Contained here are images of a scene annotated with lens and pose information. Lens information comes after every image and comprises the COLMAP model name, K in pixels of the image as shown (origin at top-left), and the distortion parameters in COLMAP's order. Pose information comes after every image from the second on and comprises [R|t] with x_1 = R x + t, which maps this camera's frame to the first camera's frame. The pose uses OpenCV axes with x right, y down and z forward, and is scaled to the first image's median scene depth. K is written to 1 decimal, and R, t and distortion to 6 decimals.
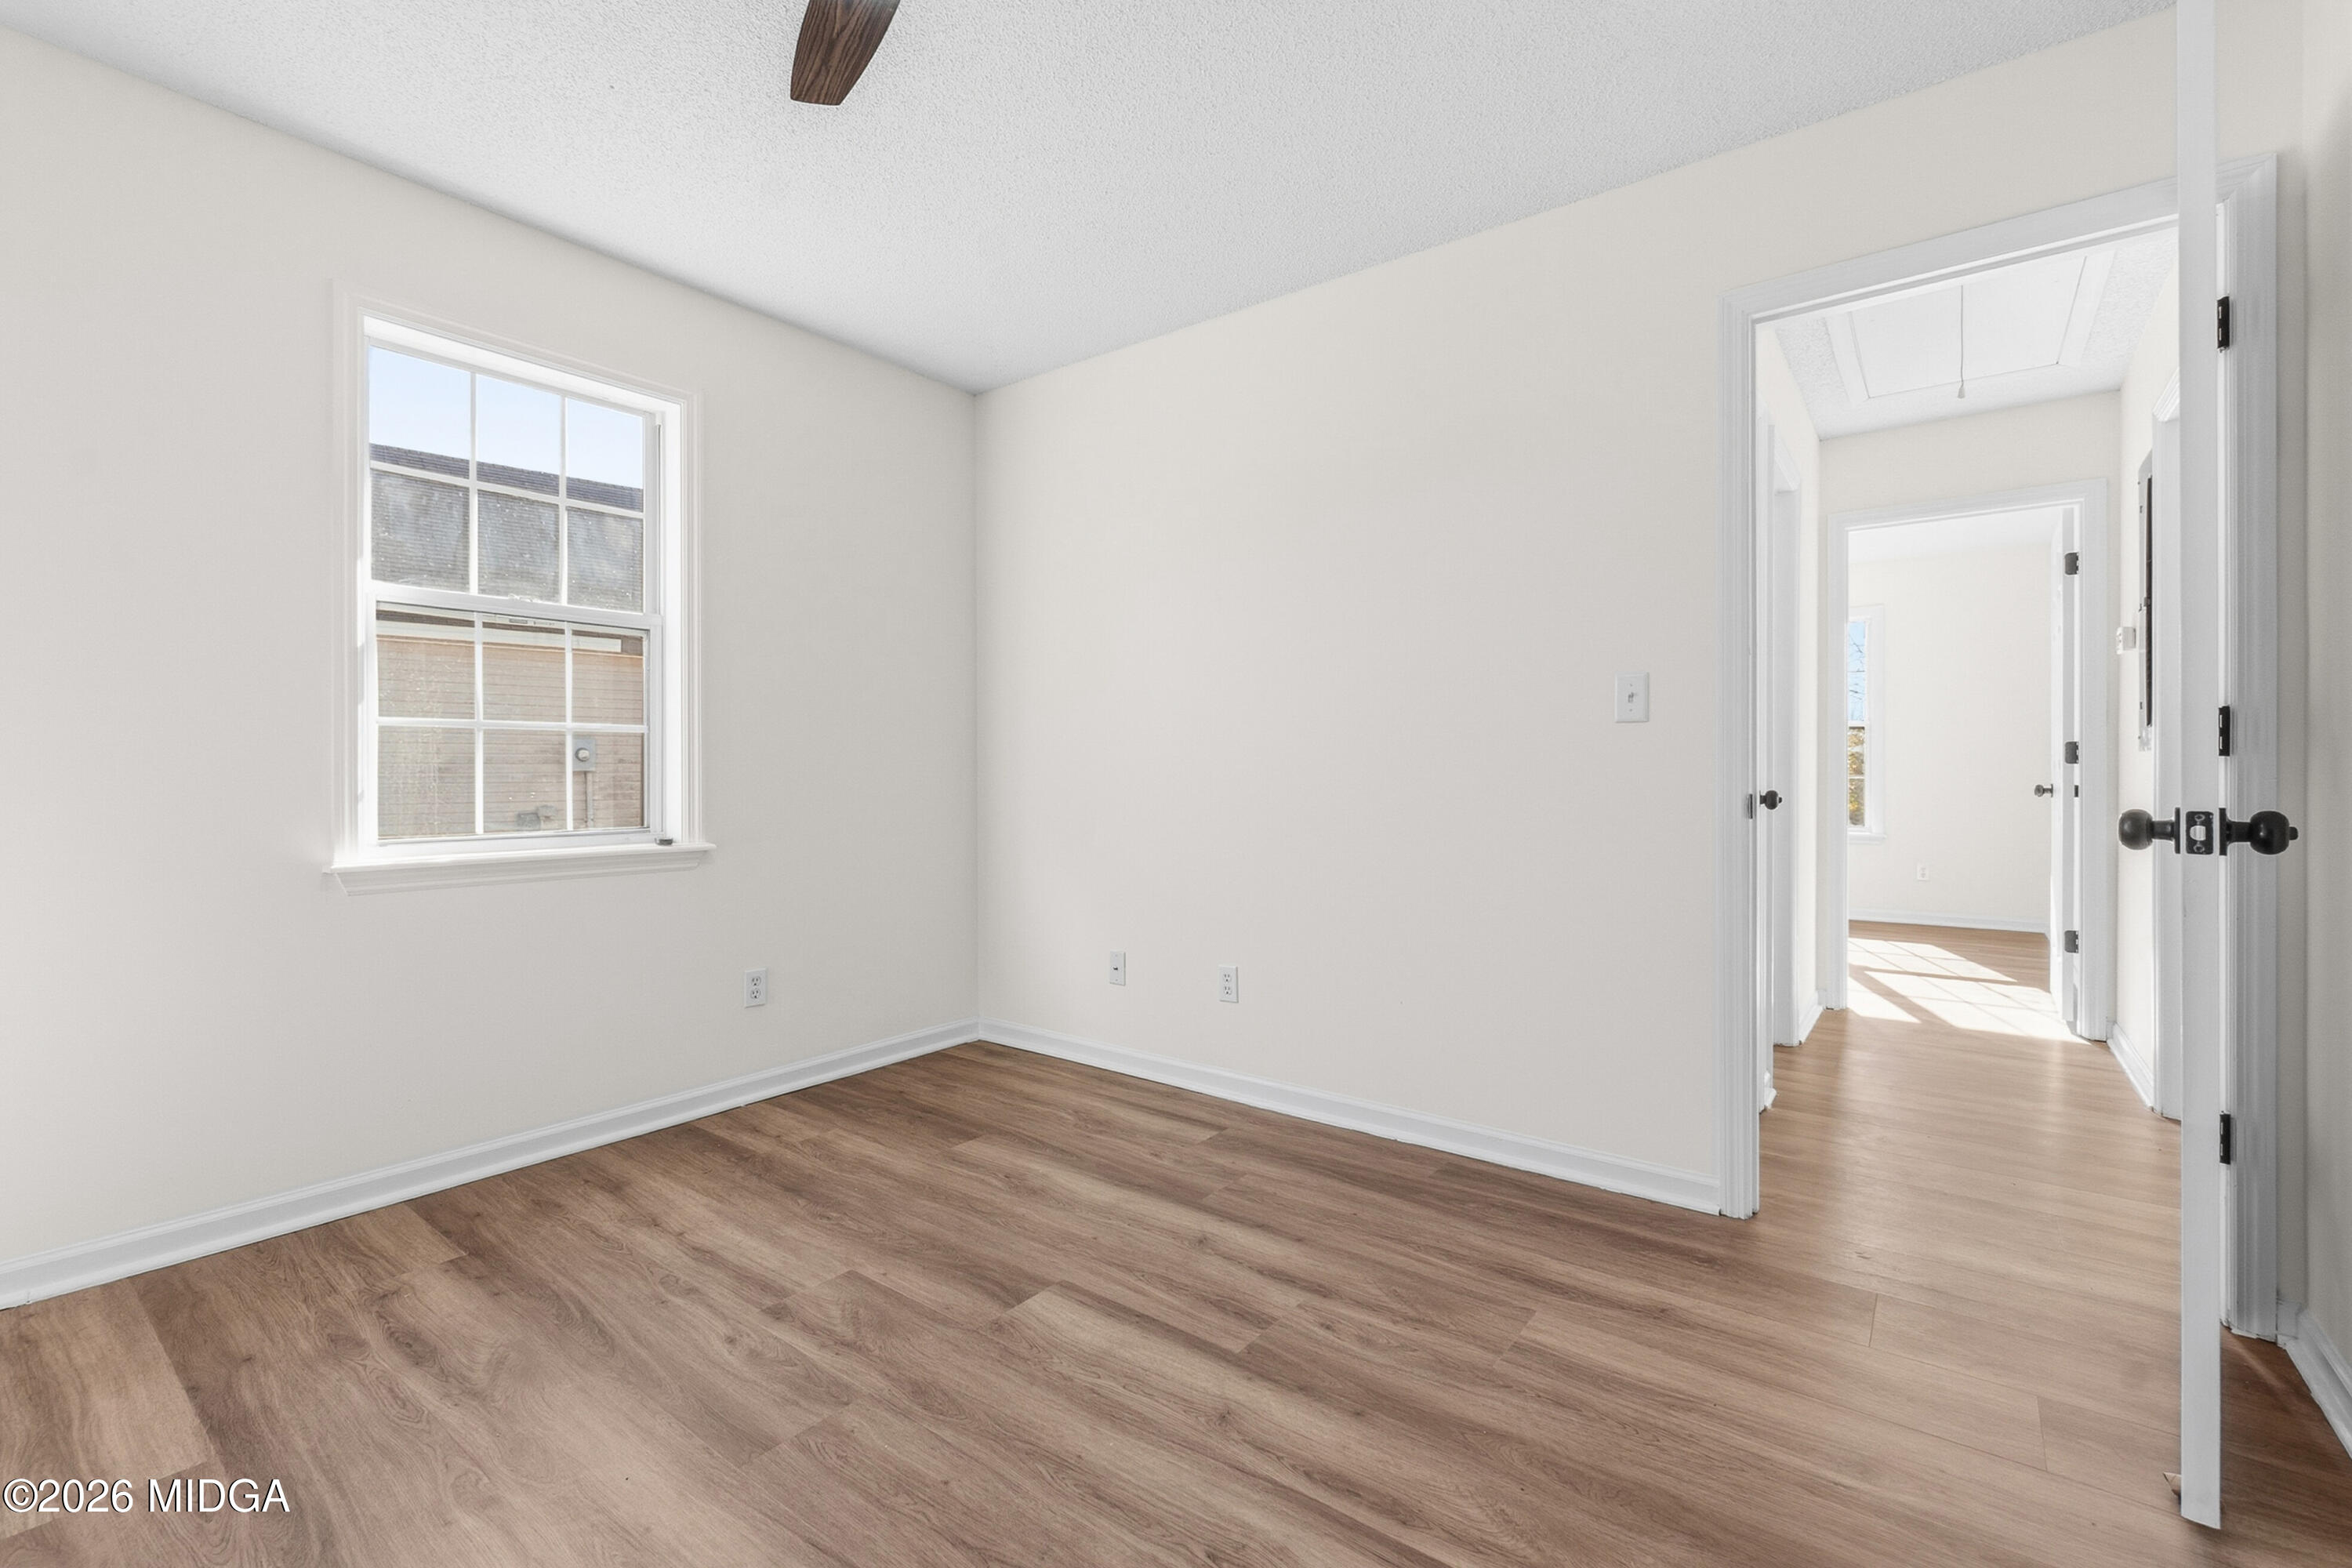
lens RADIAL K [[1035.9, 0, 1170.0], [0, 1035.9, 772.0], [0, 0, 1]] dist [-0.004770, 0.001001]
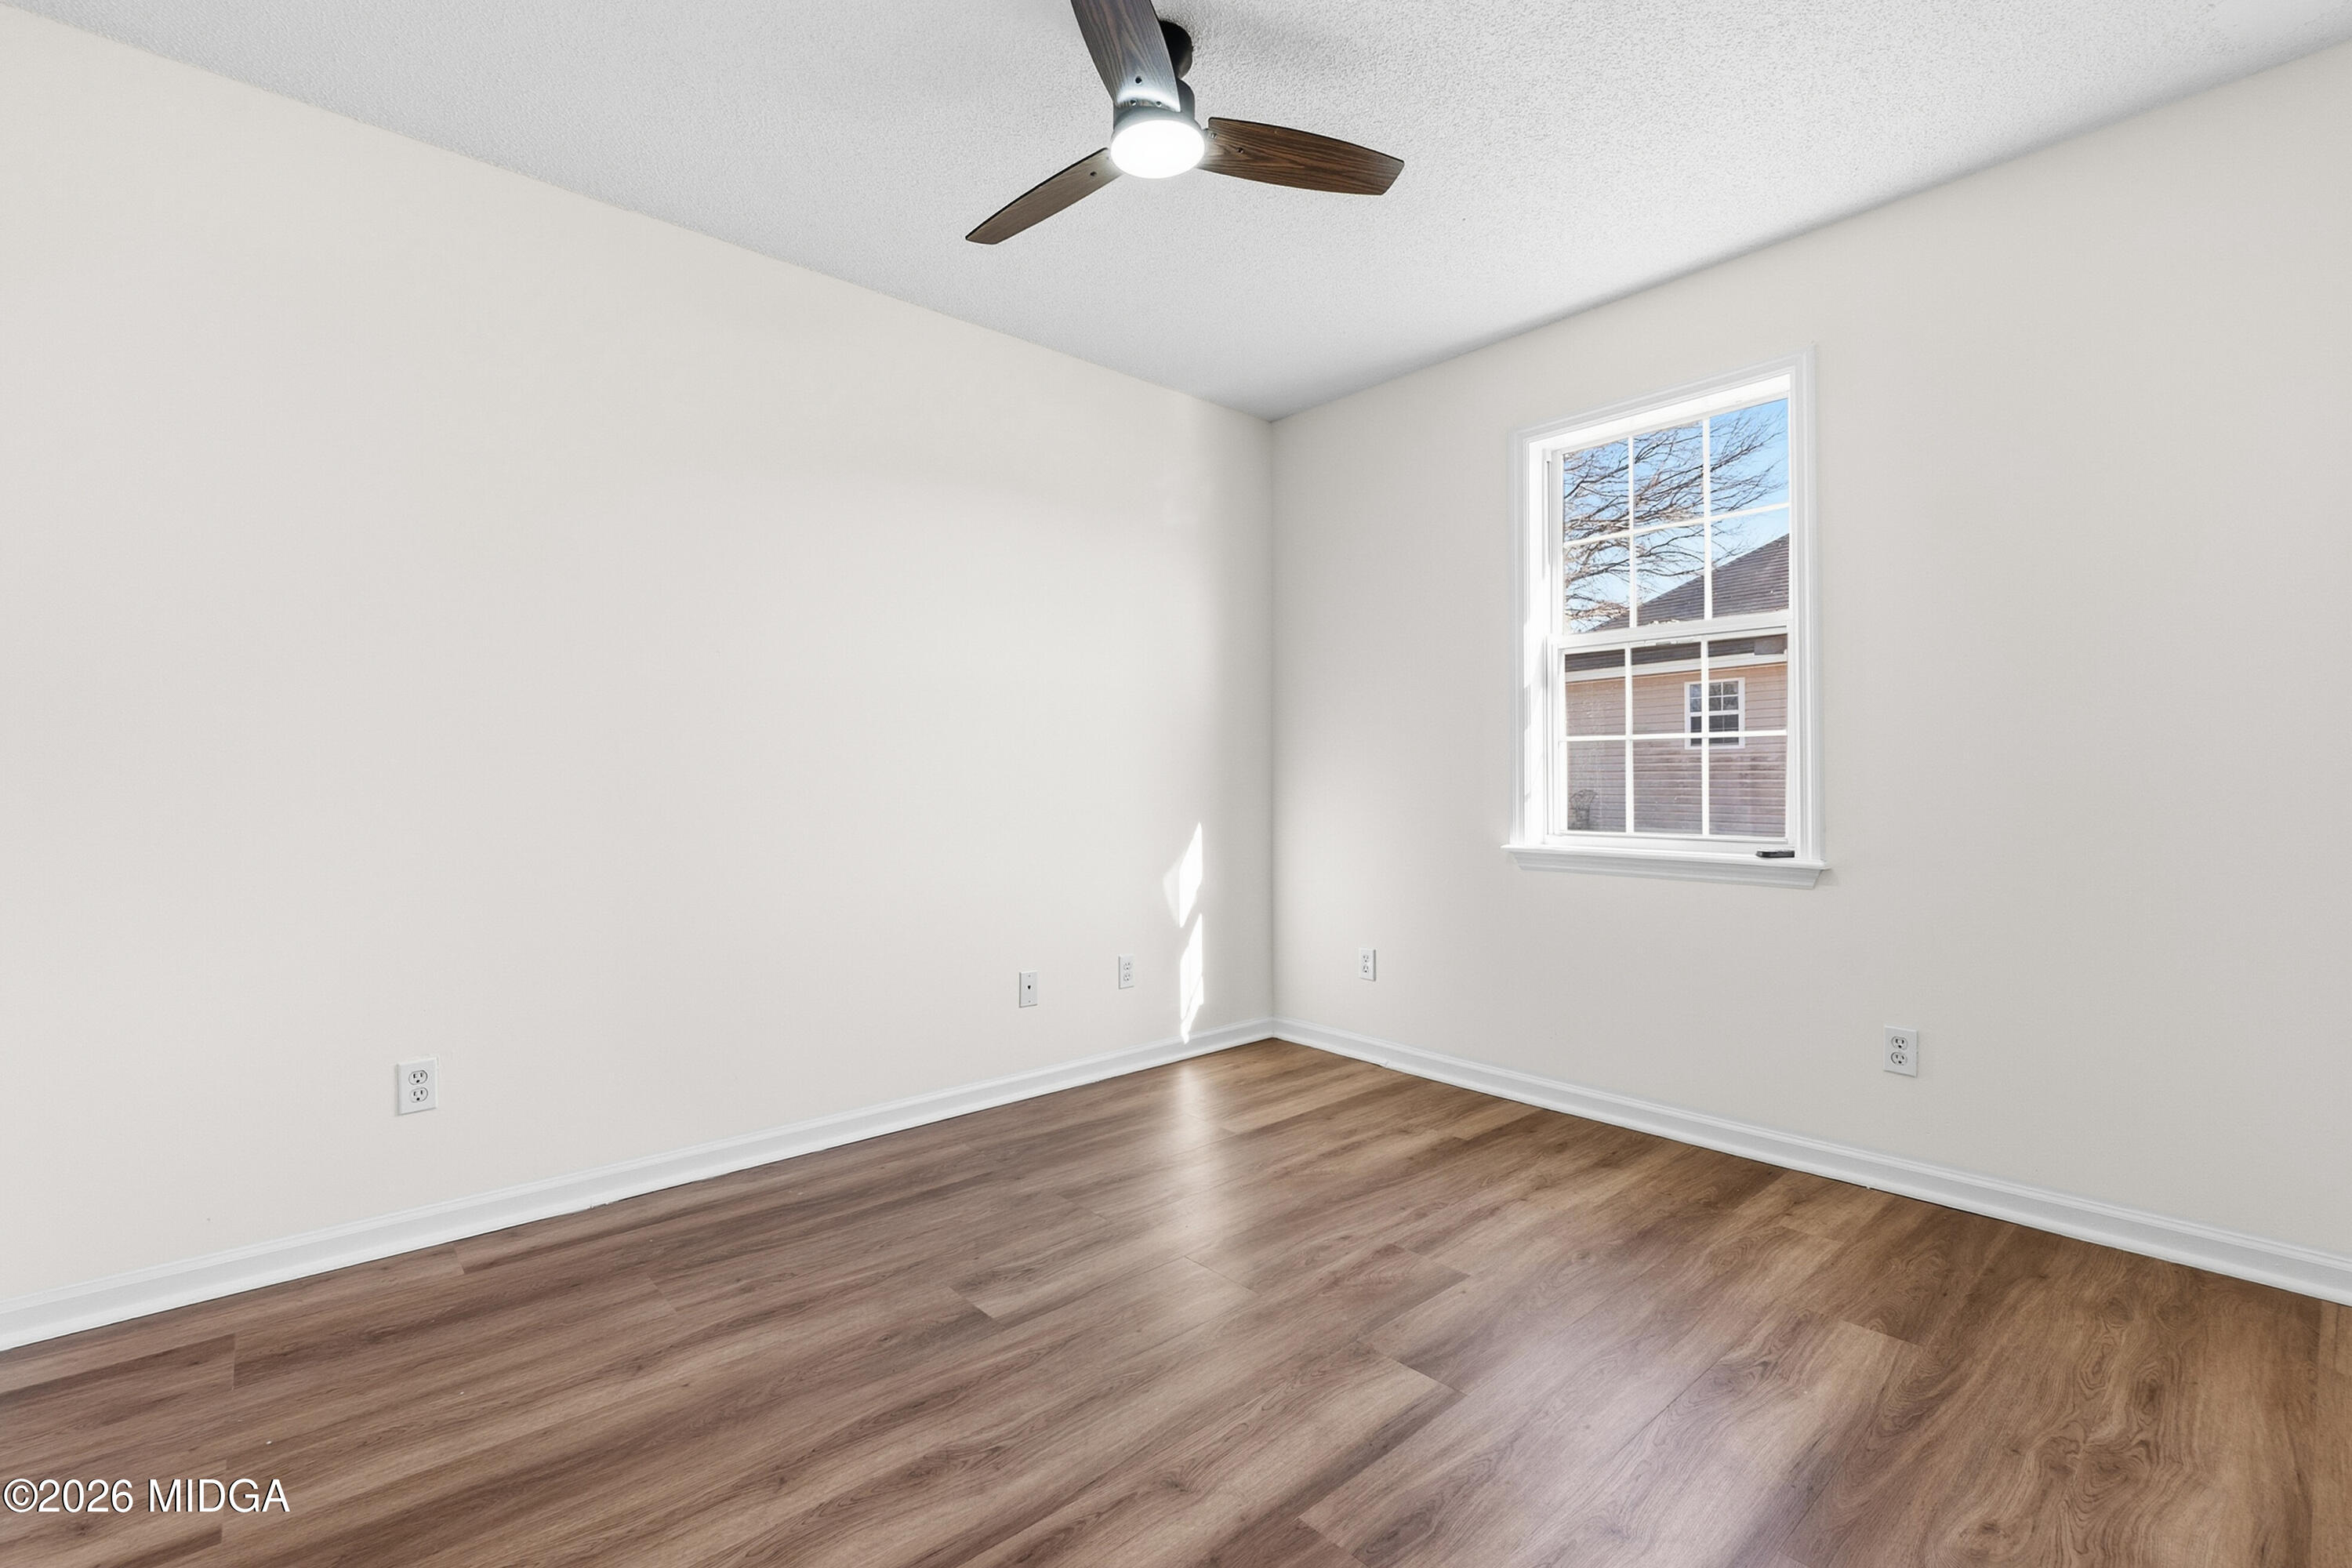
lens RADIAL K [[1035.9, 0, 1170.0], [0, 1035.9, 772.0], [0, 0, 1]] dist [-0.004770, 0.001001]
pose [[-0.191552, -0.004950, -0.981470, 0.623867], [0.000243, 0.999987, -0.005091, -0.005603], [0.981482, -0.001214, -0.191548, 0.759660]]
